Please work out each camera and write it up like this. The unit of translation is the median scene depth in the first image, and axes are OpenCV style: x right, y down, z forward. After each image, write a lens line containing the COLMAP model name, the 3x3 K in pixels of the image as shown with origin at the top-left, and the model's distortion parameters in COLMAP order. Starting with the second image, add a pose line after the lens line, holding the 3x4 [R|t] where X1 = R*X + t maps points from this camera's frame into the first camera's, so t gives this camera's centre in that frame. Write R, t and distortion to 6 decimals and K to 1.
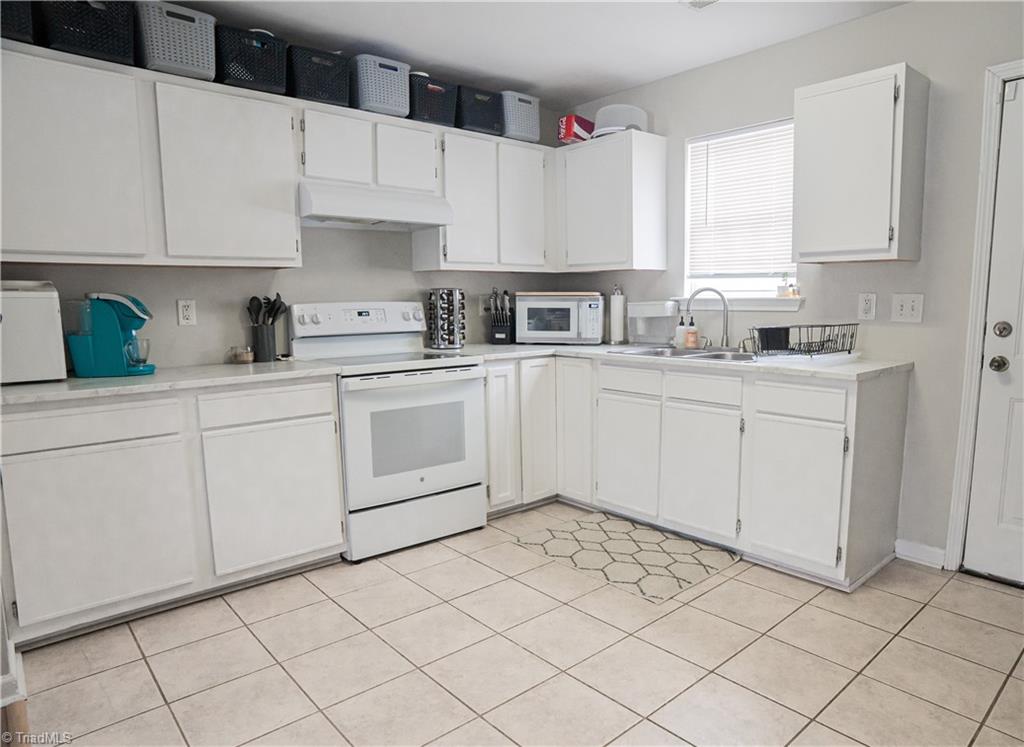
lens RADIAL K [[641.0, 0, 549.2], [0, 641.0, 380.3], [0, 0, 1]] dist [-0.056176, 0.002187]
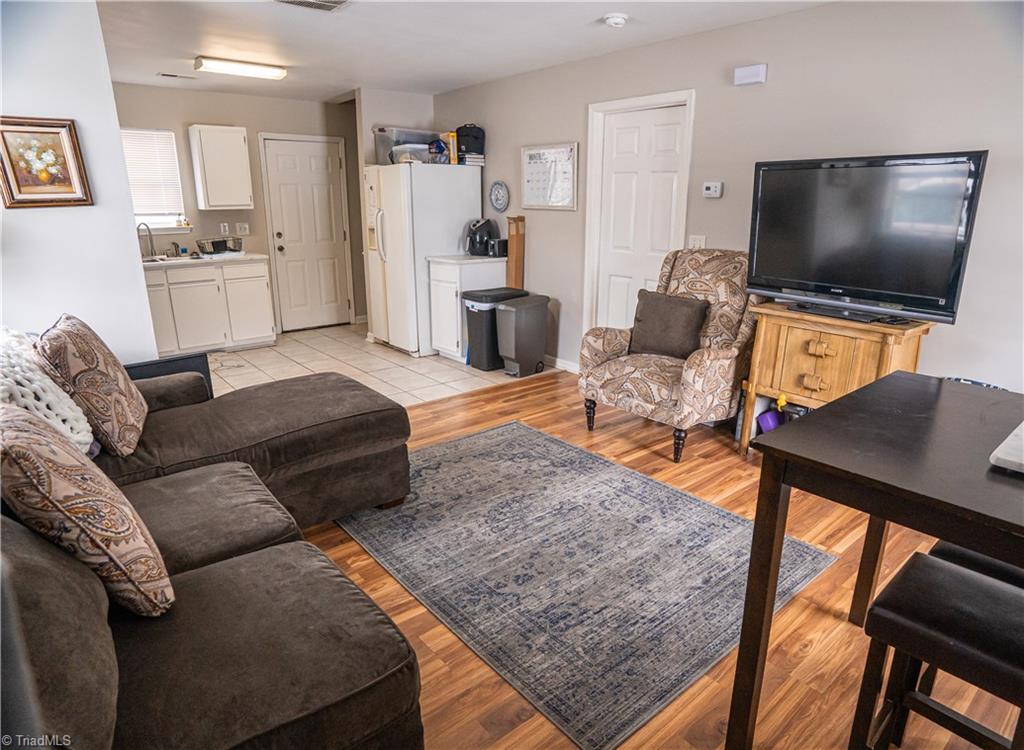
lens RADIAL K [[614.4, 0, 524.4], [0, 614.4, 377.3], [0, 0, 1]] dist [-0.100369, 0.076945]
pose [[0.043743, -0.273927, 0.960755, -1.386232], [0.126966, 0.955402, 0.266620, -0.042213], [-0.990942, 0.110321, 0.076572, -0.114119]]
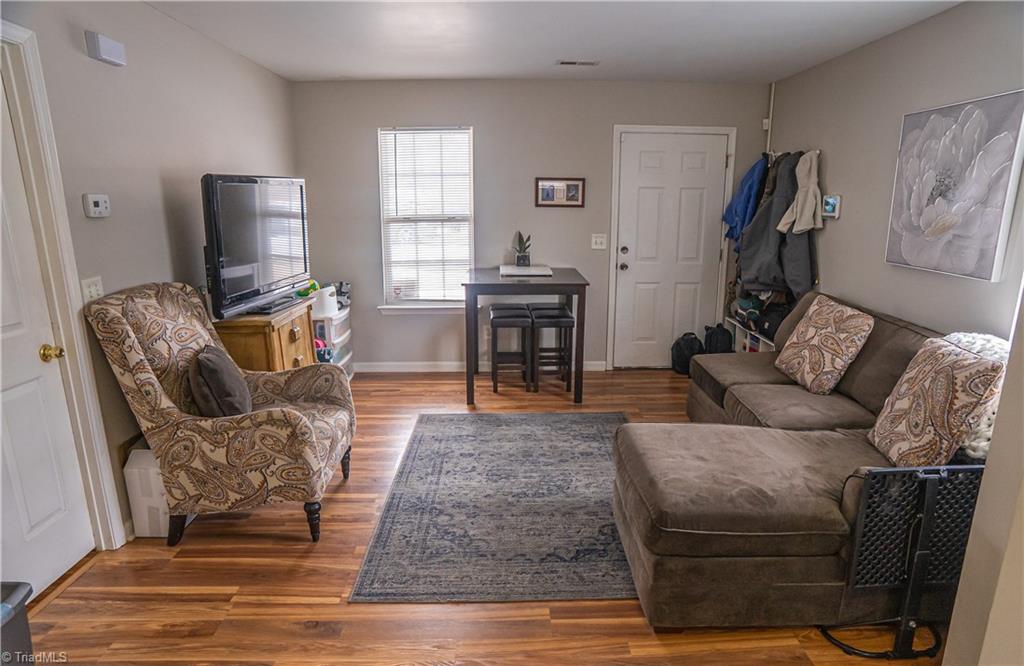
lens RADIAL K [[630.1, 0, 512.0], [0, 630.1, 333.0], [0, 0, 1]] dist [-0.004667, -0.000560]
pose [[-0.663181, 0.167517, -0.729472, 0.098146], [-0.094865, 0.947958, 0.303934, -0.170362], [0.742423, 0.270764, -0.612776, 0.501197]]
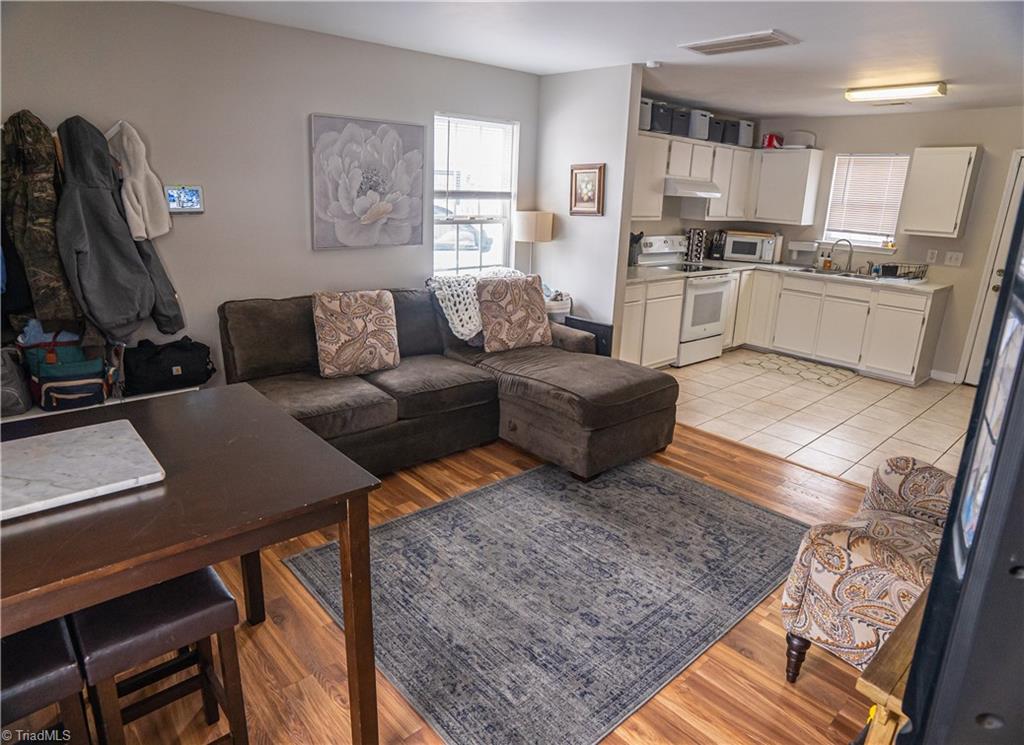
lens RADIAL K [[614.7, 0, 513.7], [0, 614.7, 355.2], [0, 0, 1]] dist [-0.101910, 0.076446]
pose [[0.998896, 0.046431, 0.007195, -0.739068], [-0.046981, 0.989163, 0.139102, -0.003662], [-0.000659, -0.139286, 0.990252, -0.828449]]
